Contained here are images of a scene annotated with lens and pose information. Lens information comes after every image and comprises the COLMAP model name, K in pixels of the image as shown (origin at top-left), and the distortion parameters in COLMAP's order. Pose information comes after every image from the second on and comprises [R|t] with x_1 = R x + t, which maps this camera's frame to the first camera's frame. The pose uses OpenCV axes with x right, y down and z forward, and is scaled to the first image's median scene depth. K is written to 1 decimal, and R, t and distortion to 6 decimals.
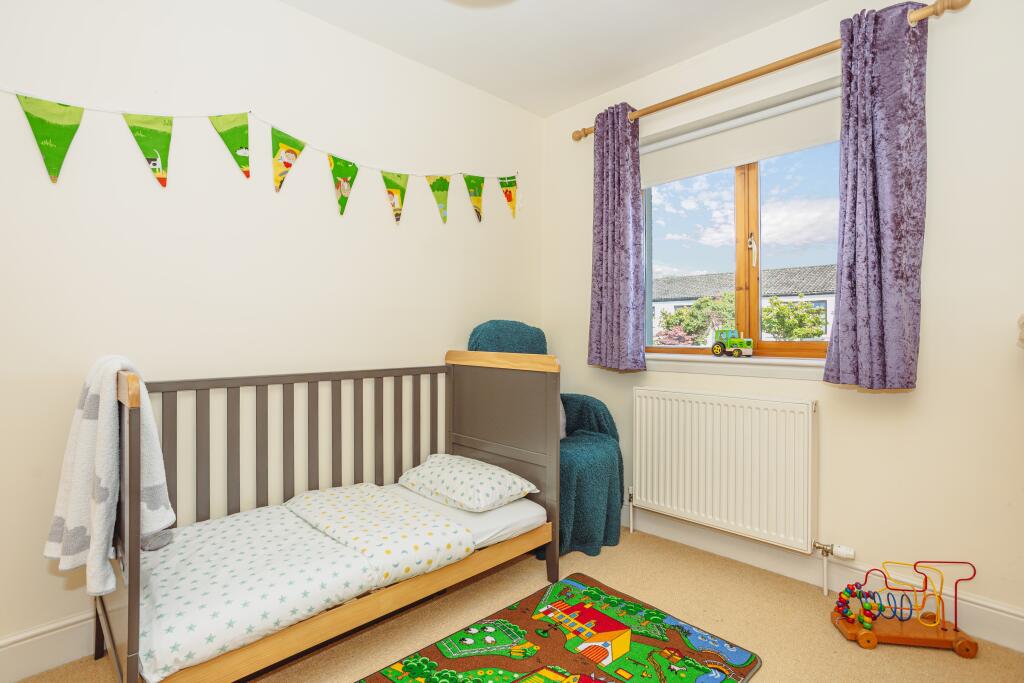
lens RADIAL K [[497.6, 0, 505.8], [0, 497.6, 333.4], [0, 0, 1]] dist [-0.016968, 0.009913]
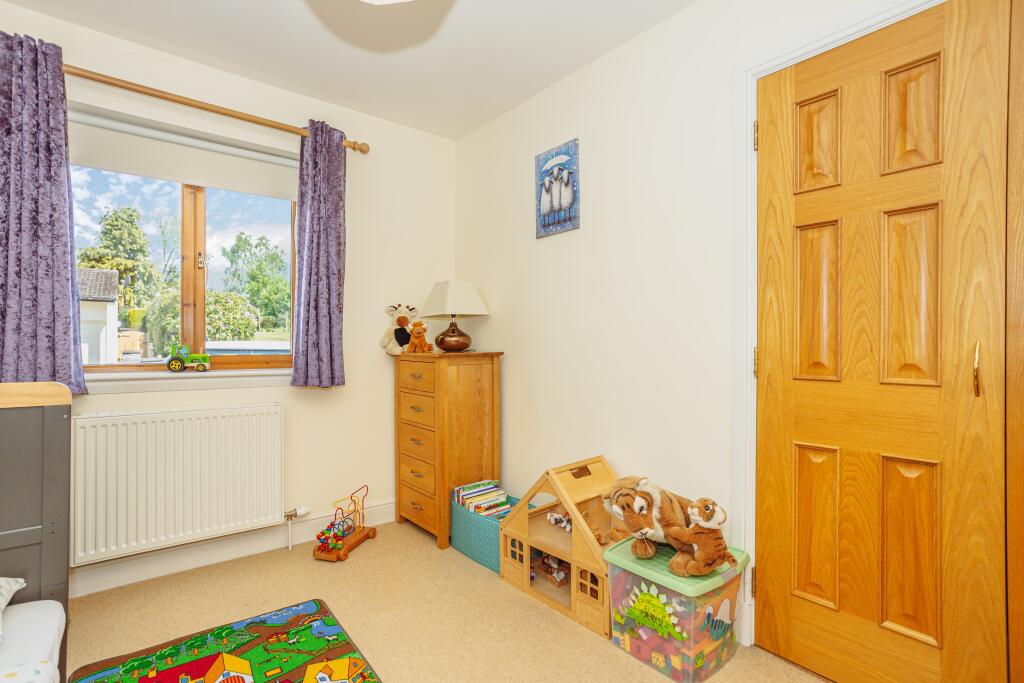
lens RADIAL K [[497.6, 0, 510.8], [0, 497.6, 344.7], [0, 0, 1]] dist [-0.016968, 0.009913]
pose [[0.089608, -0.003763, 0.995970, -0.603116], [-0.006946, 0.999966, 0.004403, -0.021047], [-0.995953, -0.007312, 0.089578, 0.309482]]
